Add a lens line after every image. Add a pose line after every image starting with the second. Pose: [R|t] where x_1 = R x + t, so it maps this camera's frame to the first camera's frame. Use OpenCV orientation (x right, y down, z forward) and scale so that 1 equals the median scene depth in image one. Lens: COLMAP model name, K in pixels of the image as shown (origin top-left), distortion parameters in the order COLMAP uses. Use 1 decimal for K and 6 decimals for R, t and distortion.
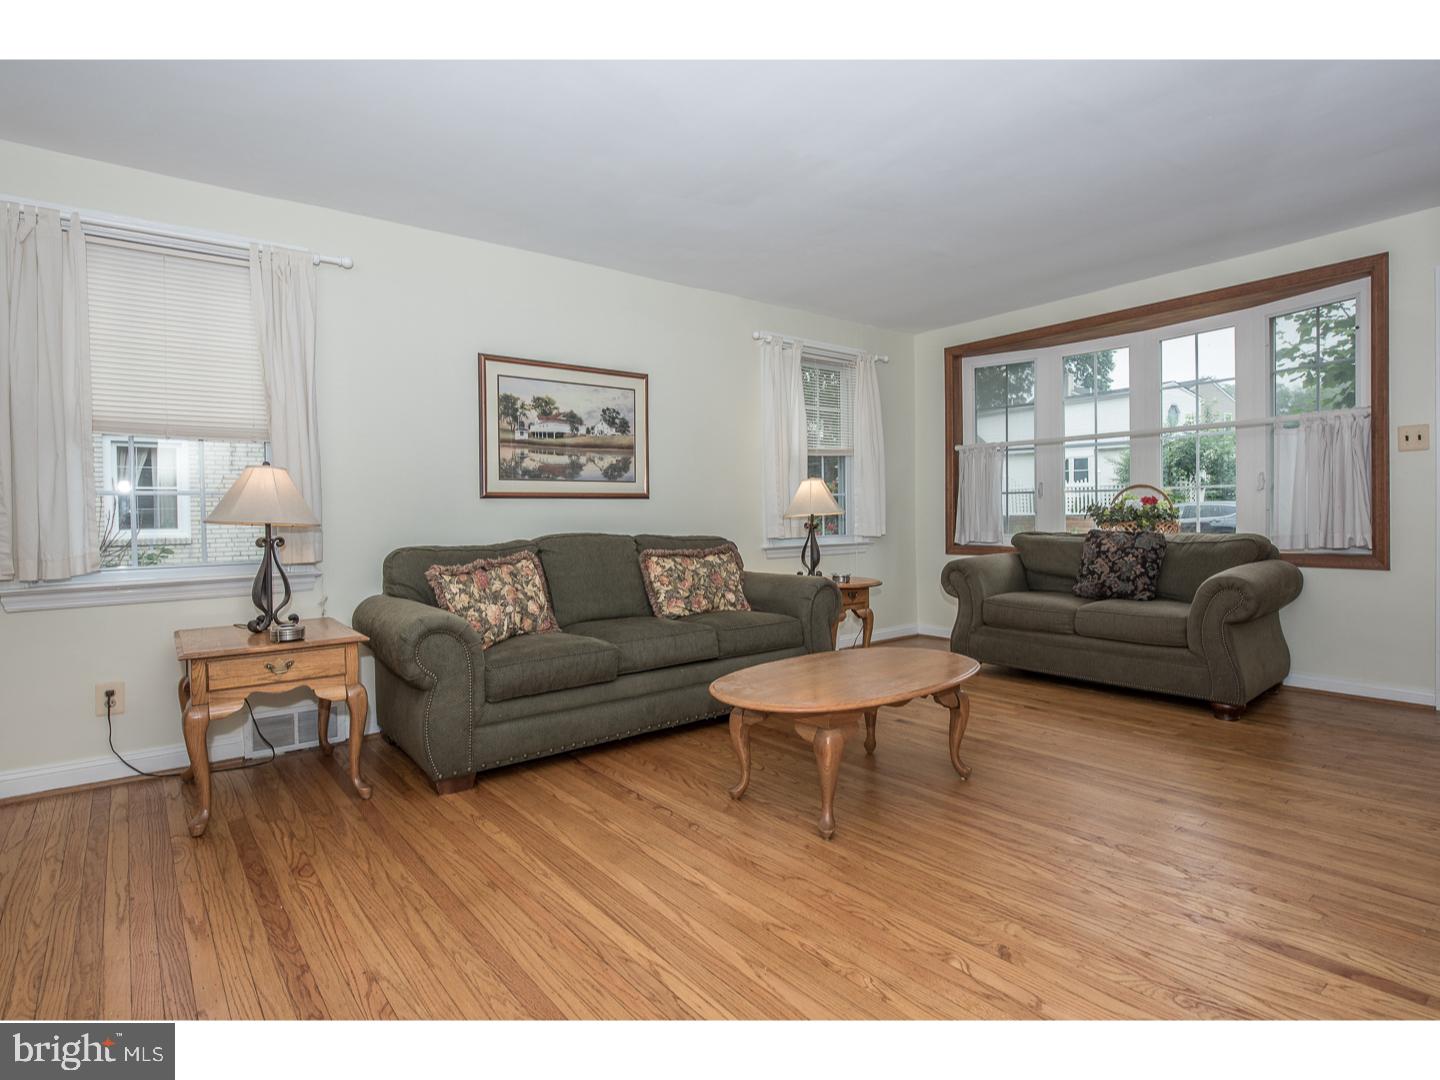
lens RADIAL K [[751.5, 0, 716.9], [0, 751.5, 528.6], [0, 0, 1]] dist [-0.003602, -0.003427]
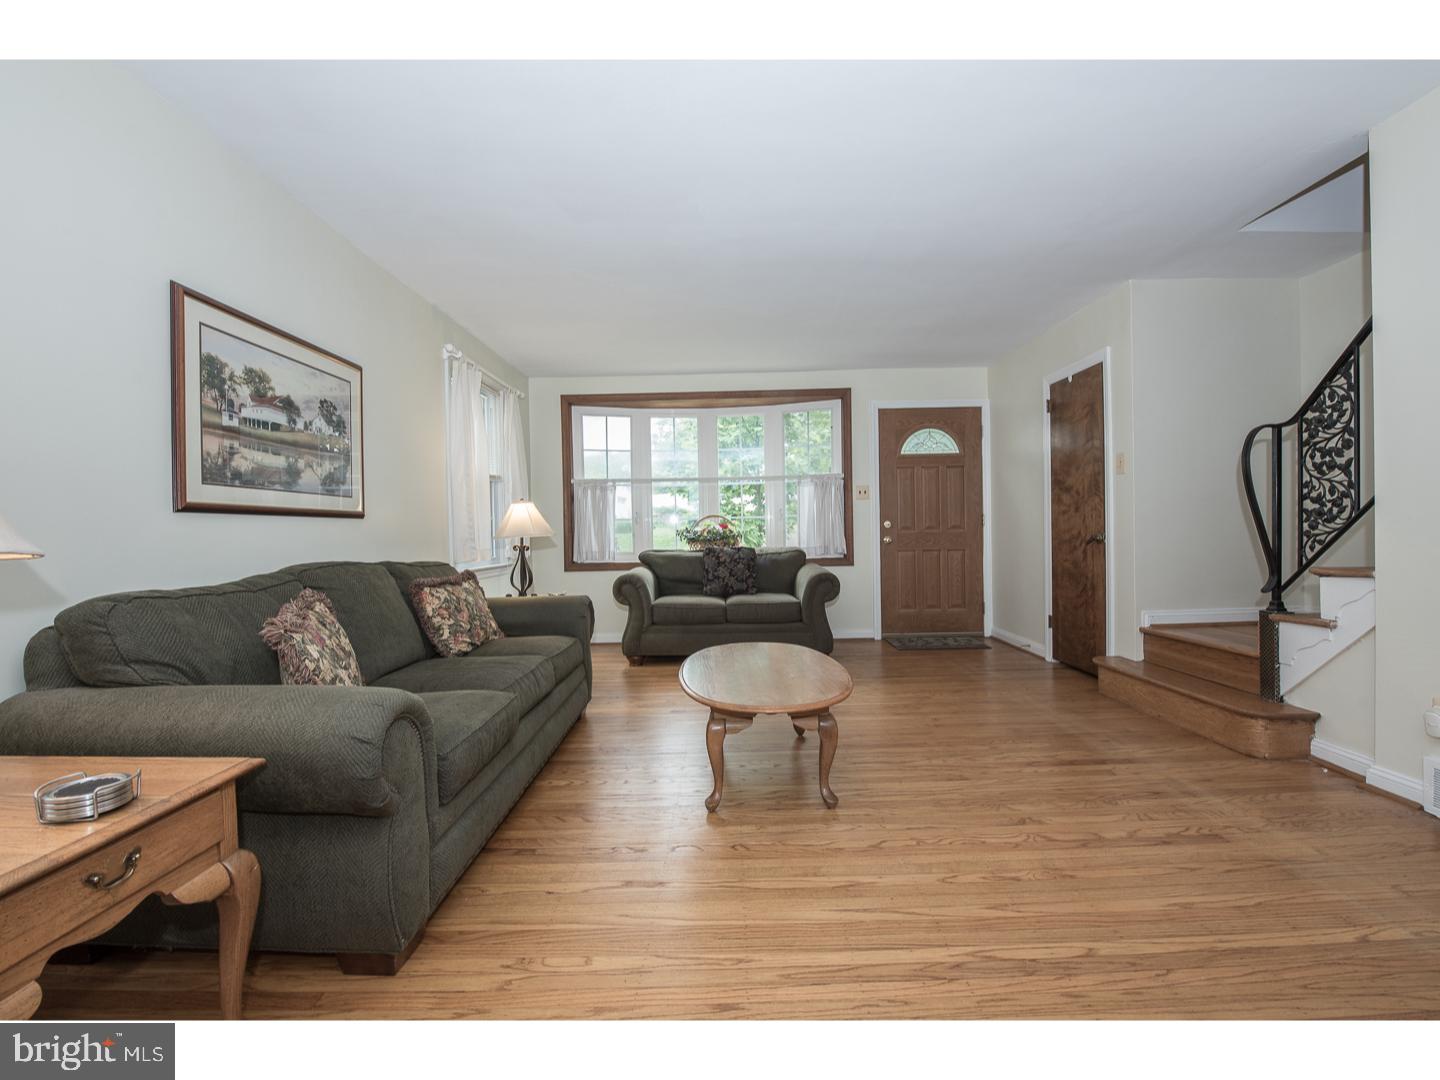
lens RADIAL K [[613.5, 0, 722.0], [0, 613.5, 541.1], [0, 0, 1]] dist [-0.014493, -0.000561]
pose [[0.614955, -0.010213, 0.788496, -0.410359], [0.025315, 0.999656, -0.006795, -0.000693], [-0.788156, 0.024139, 0.615003, 0.313443]]
